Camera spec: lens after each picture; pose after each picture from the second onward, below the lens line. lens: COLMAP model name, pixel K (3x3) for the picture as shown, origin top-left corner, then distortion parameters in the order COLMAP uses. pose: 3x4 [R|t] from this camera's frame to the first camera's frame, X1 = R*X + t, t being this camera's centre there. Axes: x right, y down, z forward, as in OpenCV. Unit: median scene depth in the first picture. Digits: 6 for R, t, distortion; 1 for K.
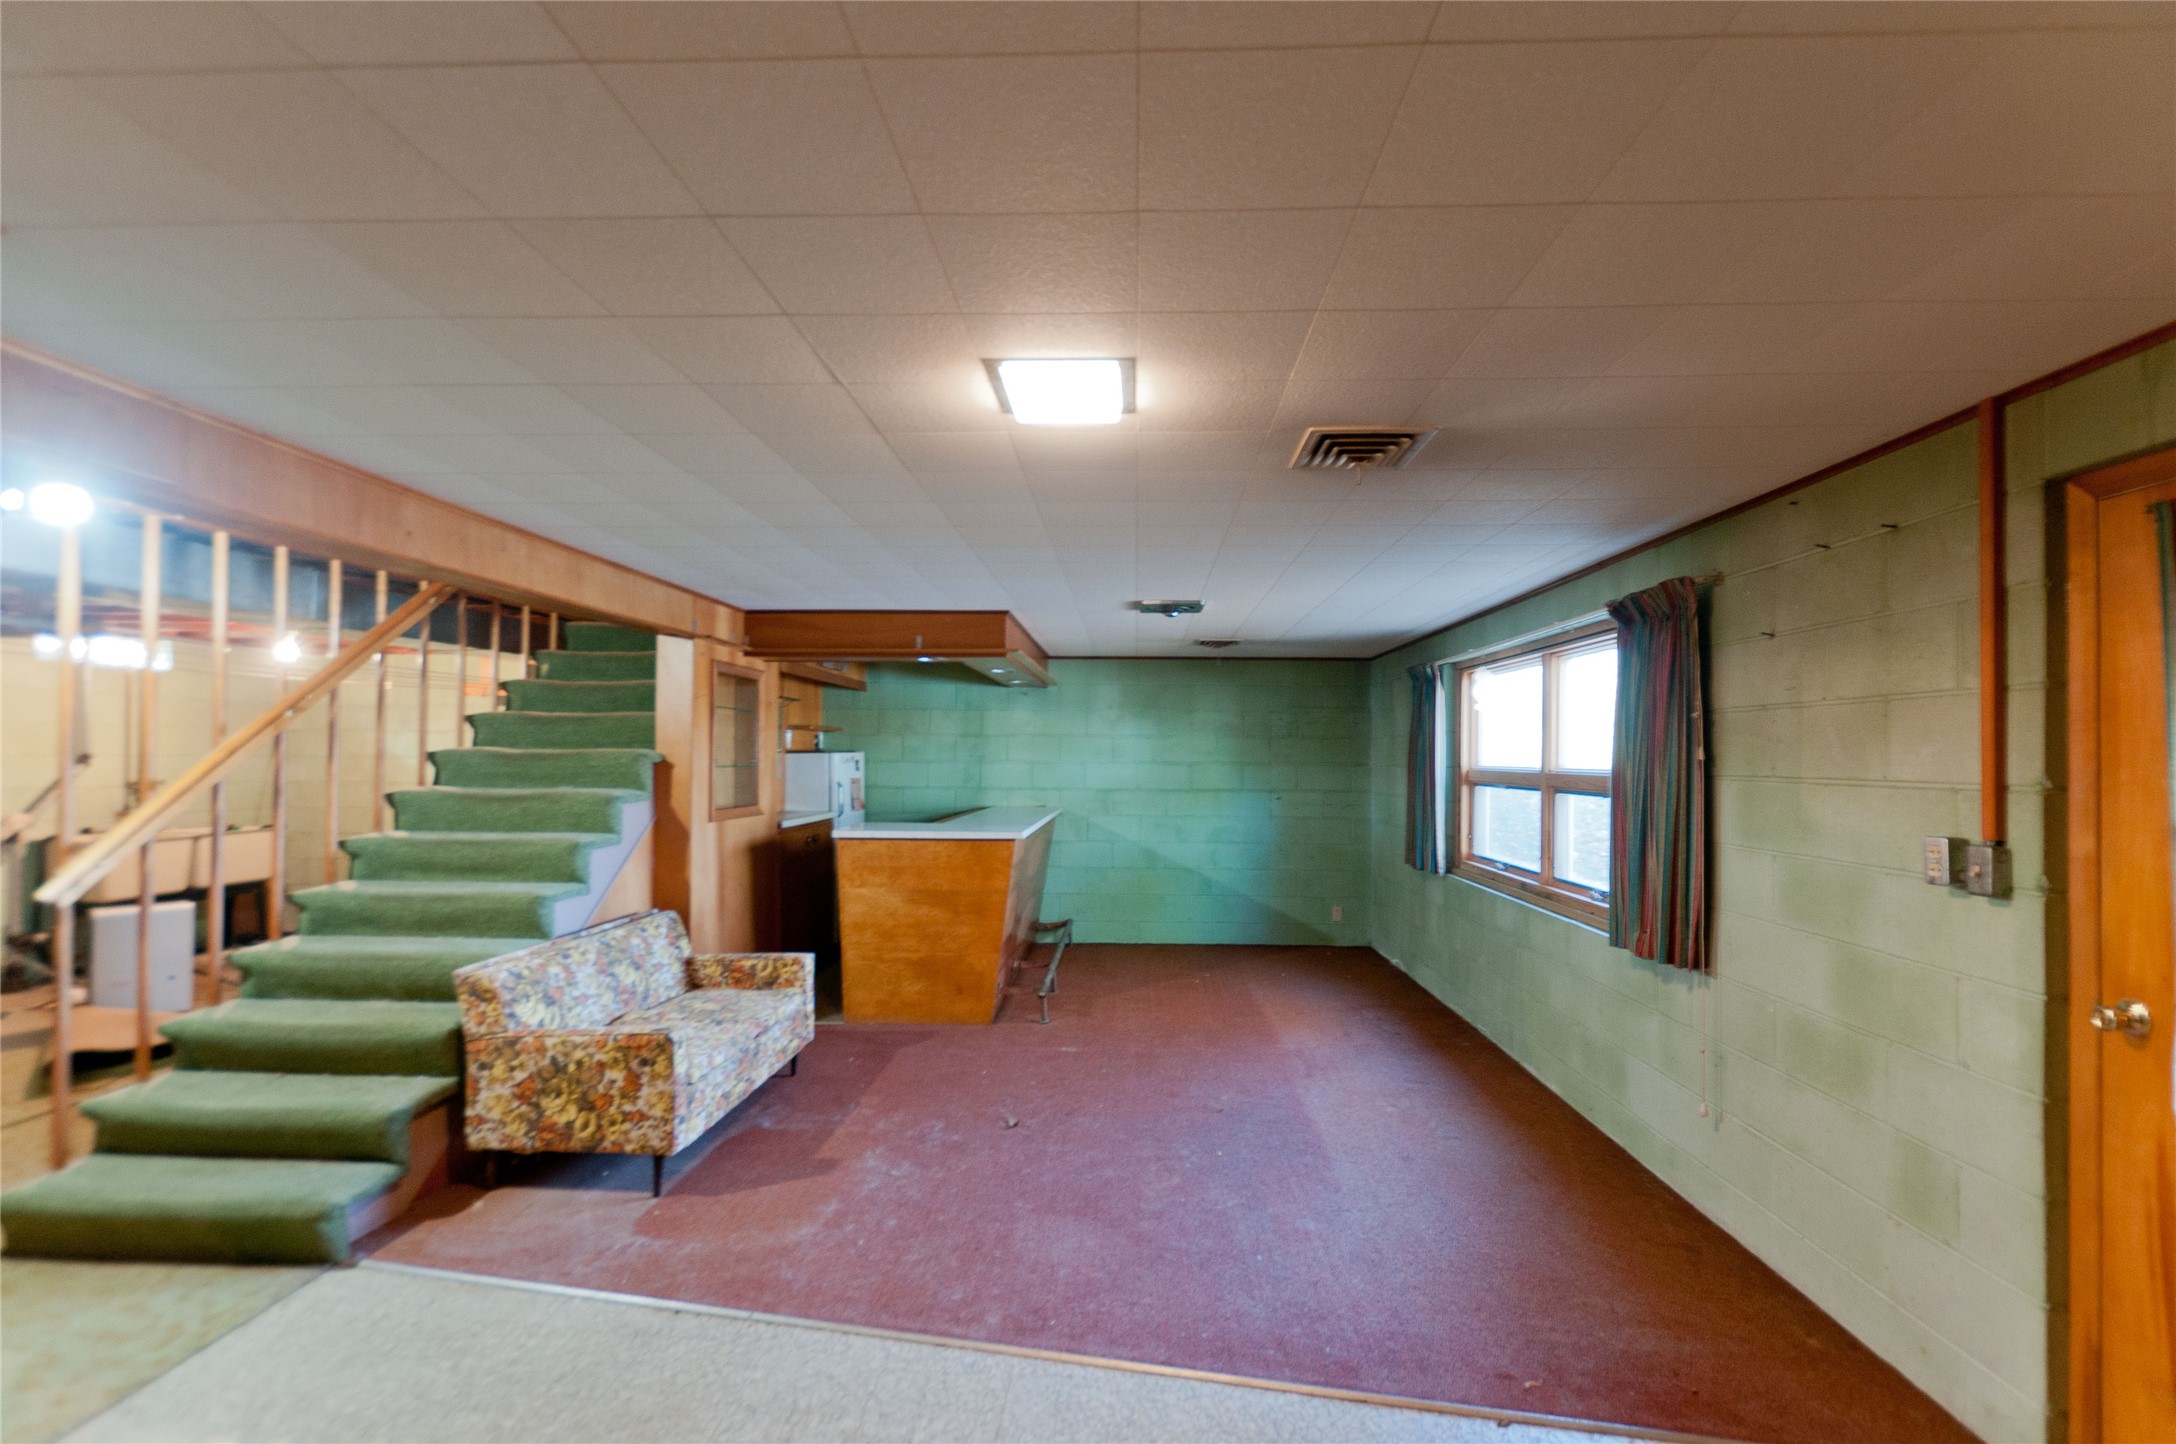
lens RADIAL K [[944.8, 0, 1082.0], [0, 944.8, 739.8], [0, 0, 1]] dist [0.006199, -0.000659]
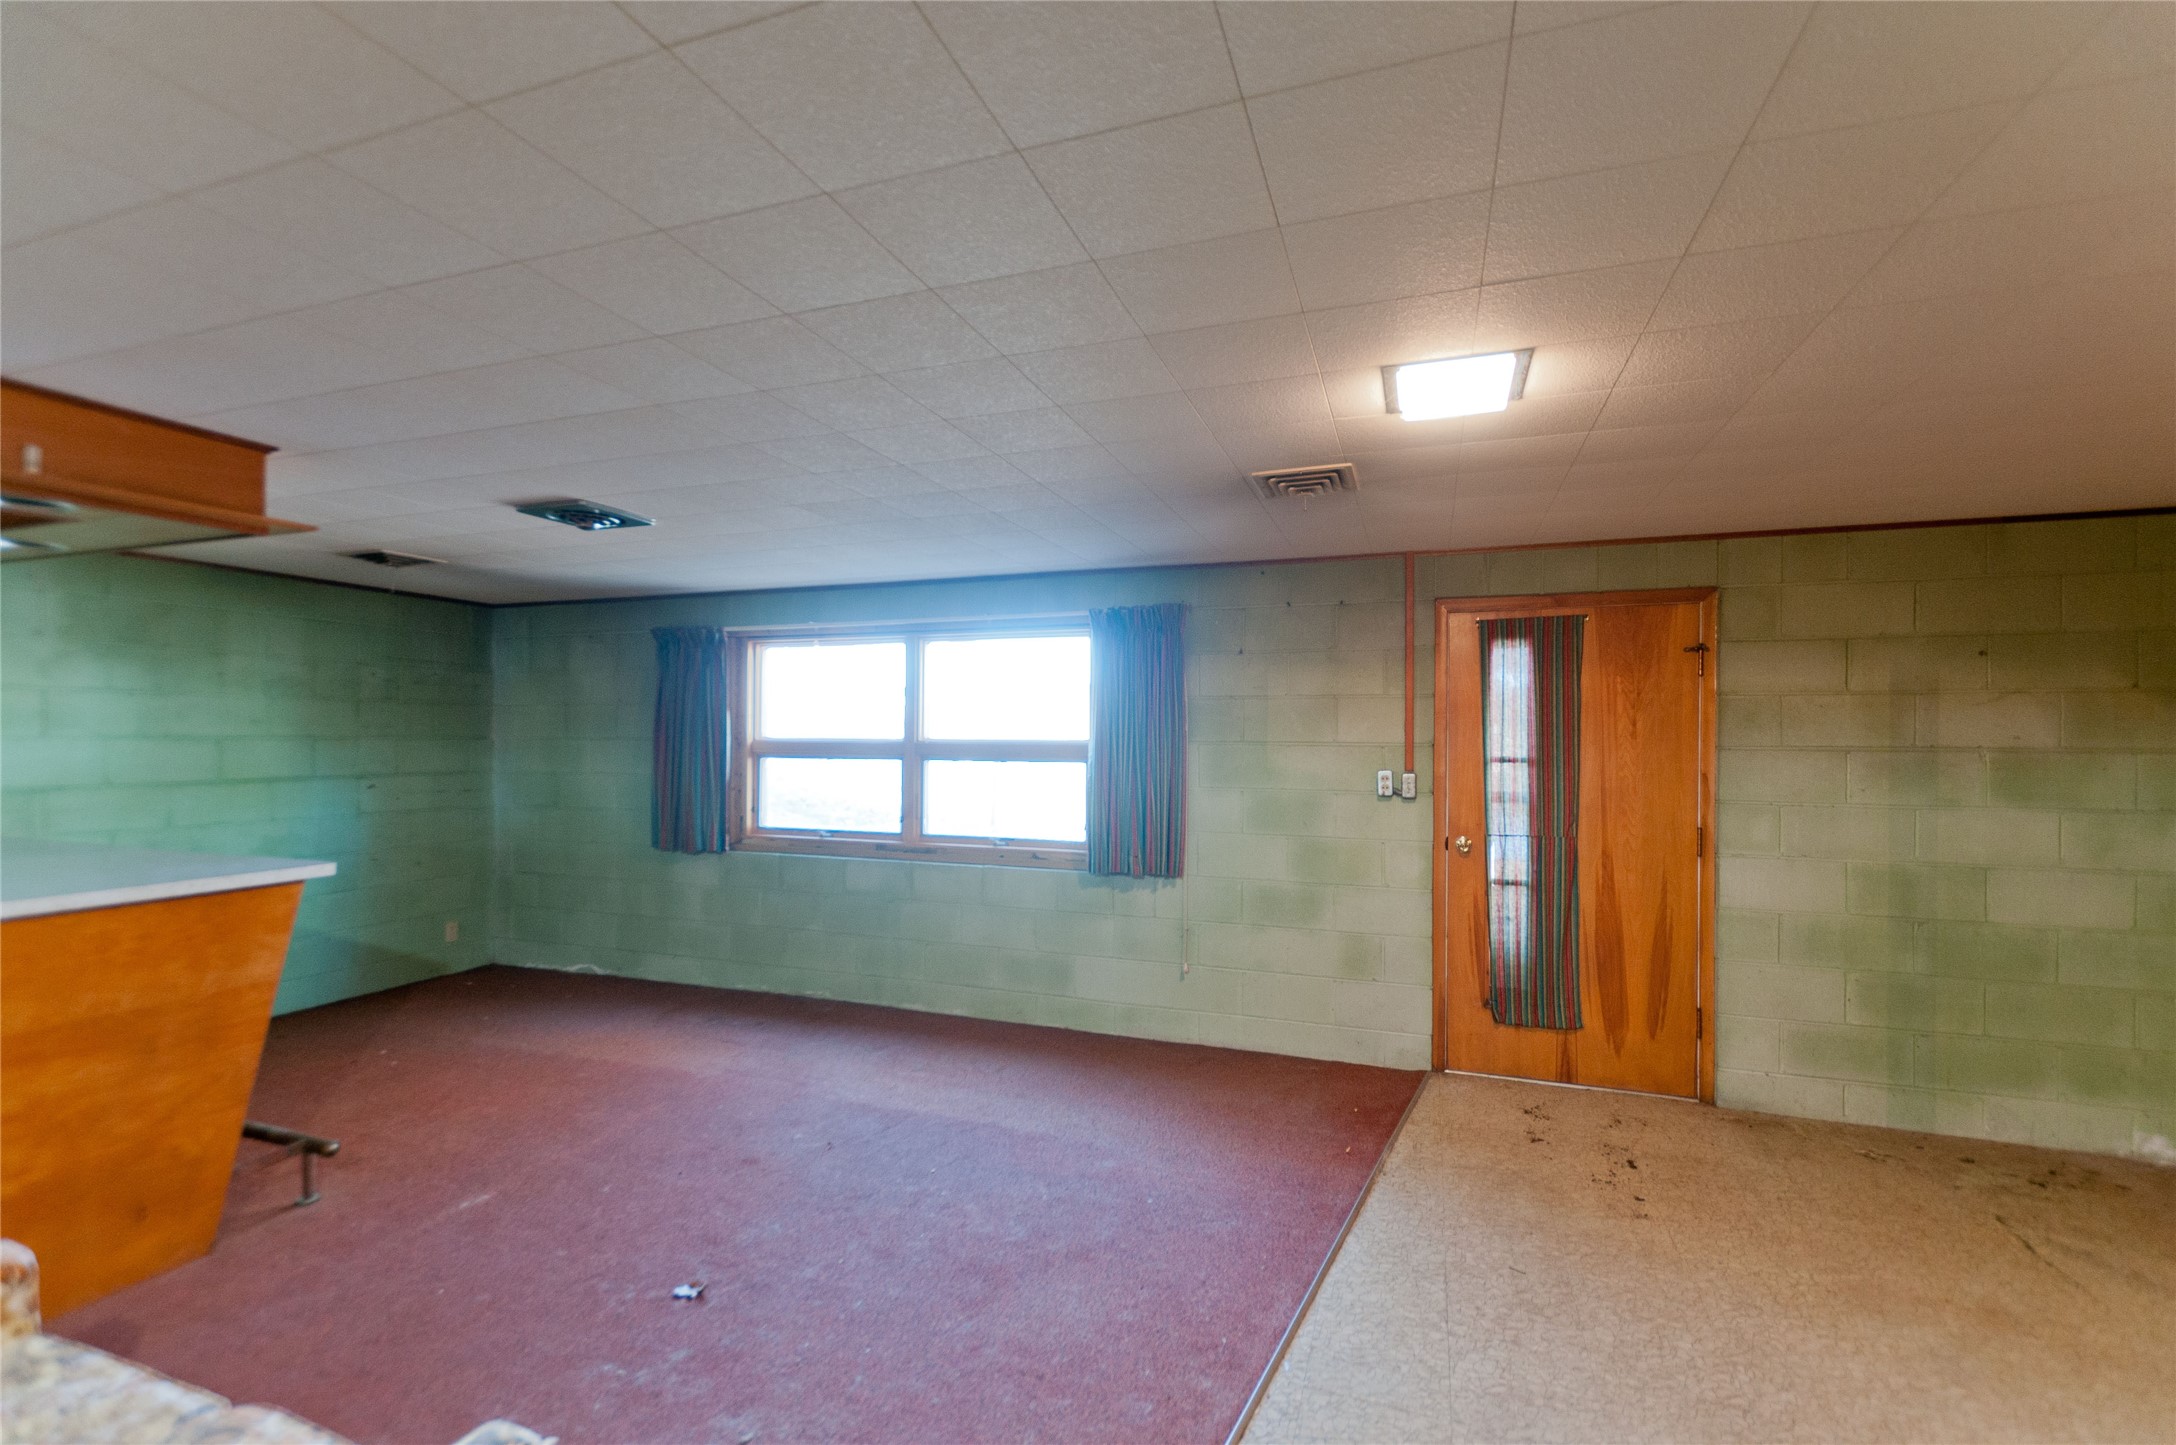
lens RADIAL K [[944.8, 0, 1075.1], [0, 944.8, 735.7], [0, 0, 1]] dist [0.006199, -0.000659]
pose [[0.296199, -0.005347, 0.955111, -0.374101], [-0.018970, 0.999754, 0.011480, 0.006975], [-0.954938, -0.021519, 0.296025, 0.343880]]
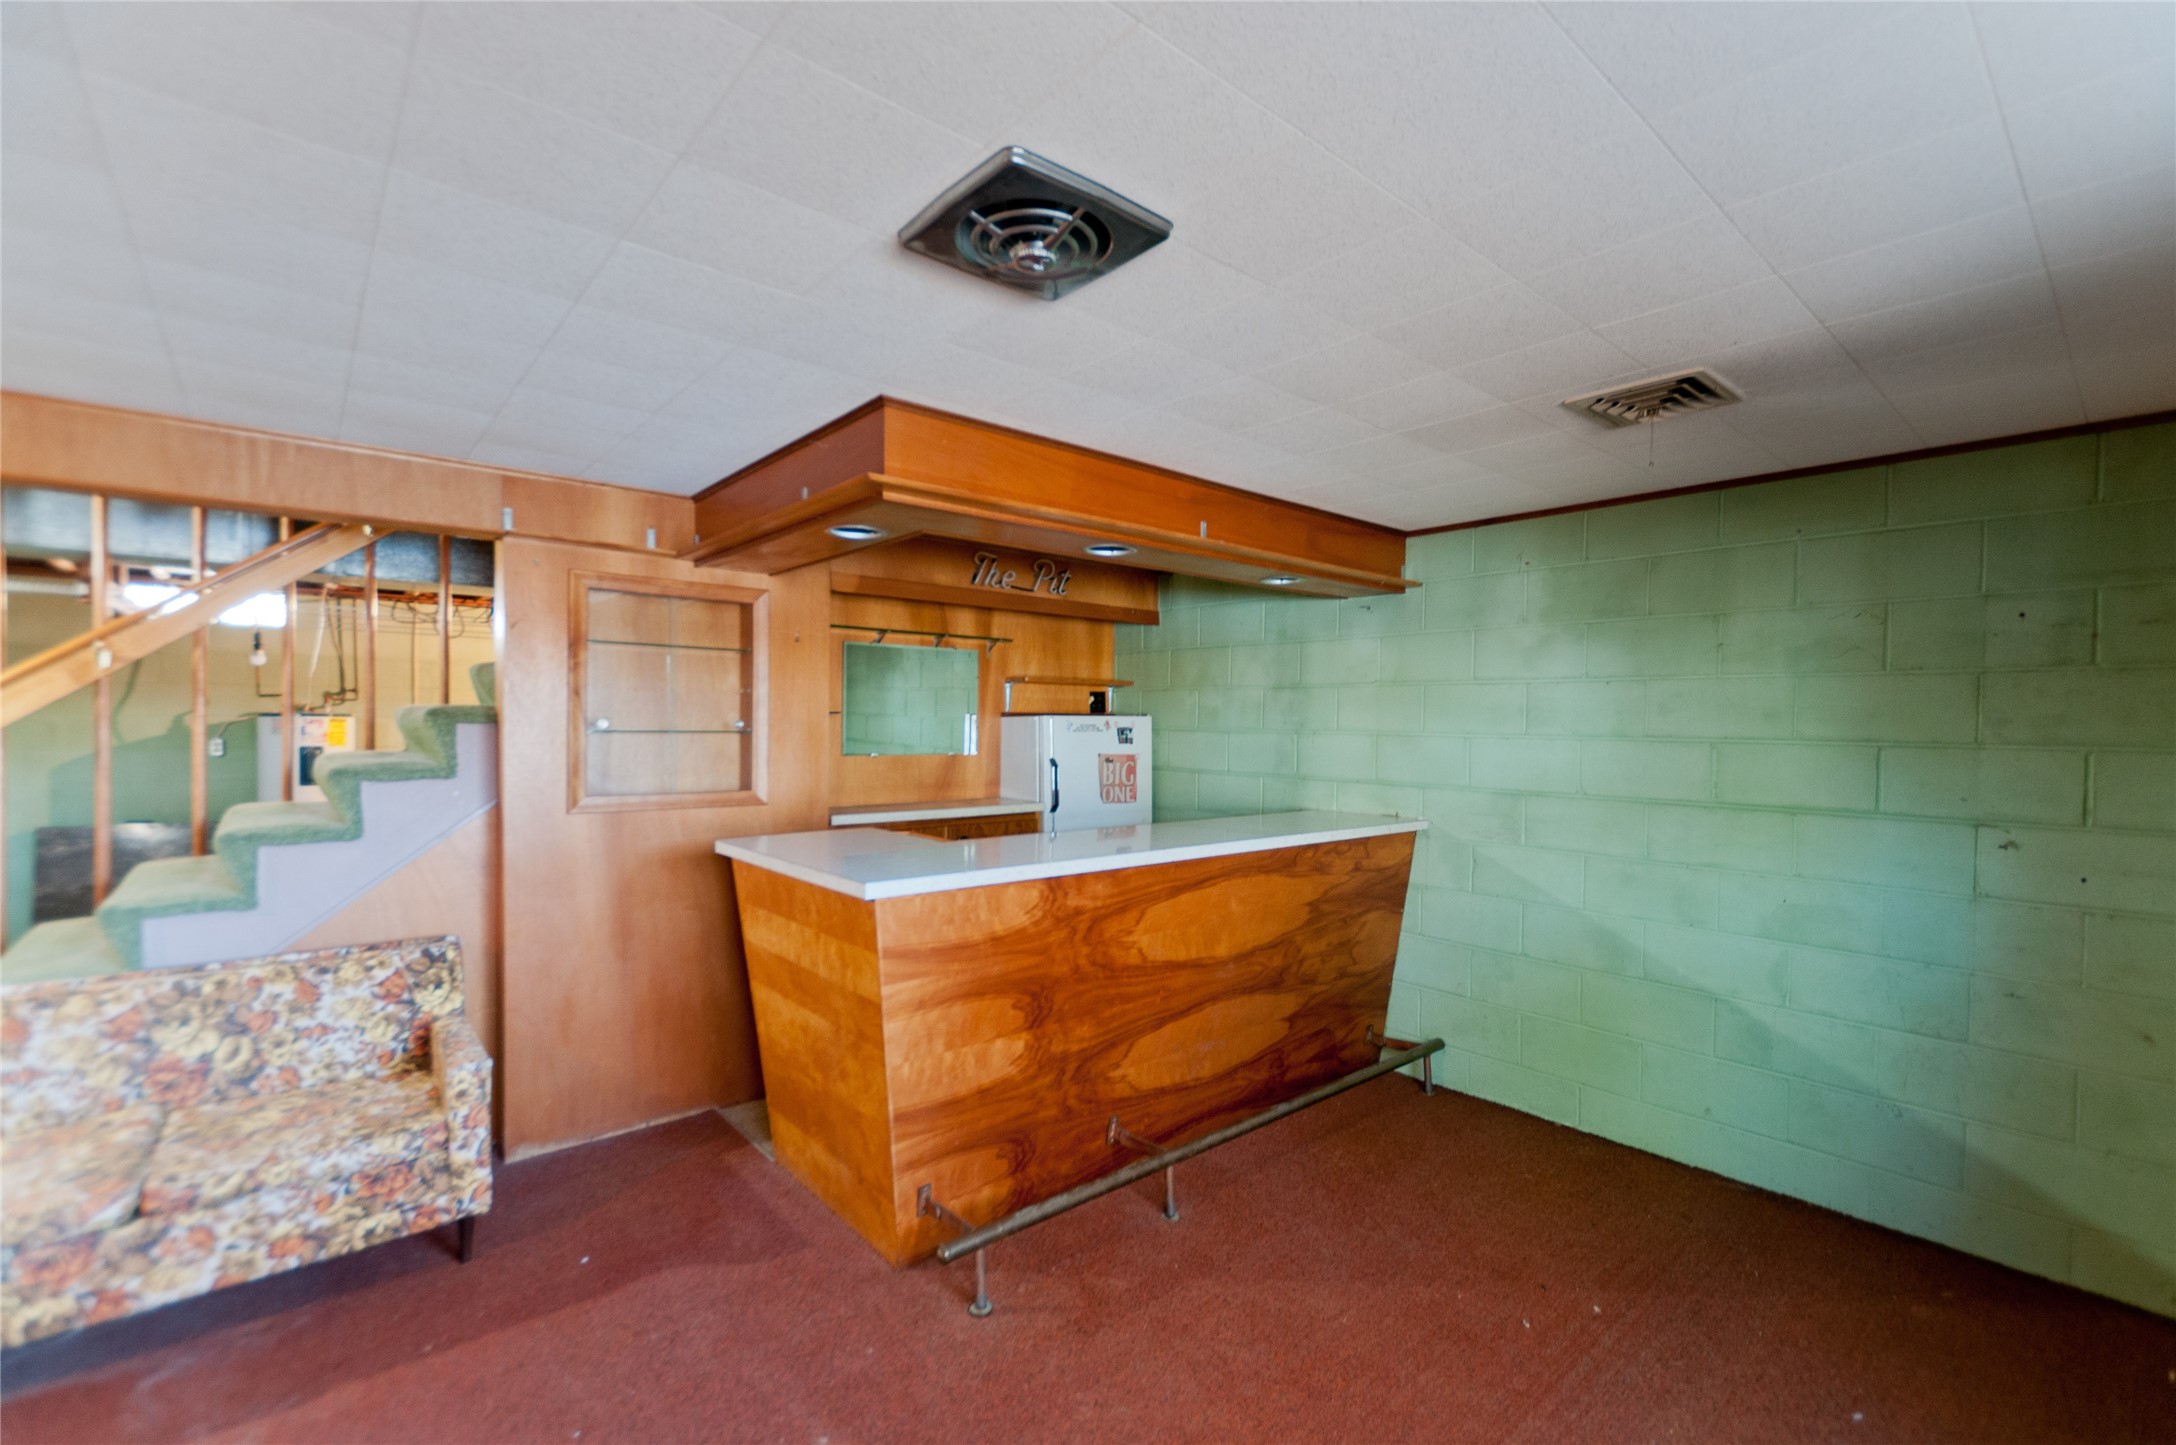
lens RADIAL K [[944.8, 0, 1076.4], [0, 944.8, 738.1], [0, 0, 1]] dist [0.006199, -0.000659]
pose [[0.697246, 0.014171, -0.716692, 0.261663], [0.006190, 0.999648, 0.025788, 0.013840], [0.716805, -0.022416, 0.696913, 0.613470]]
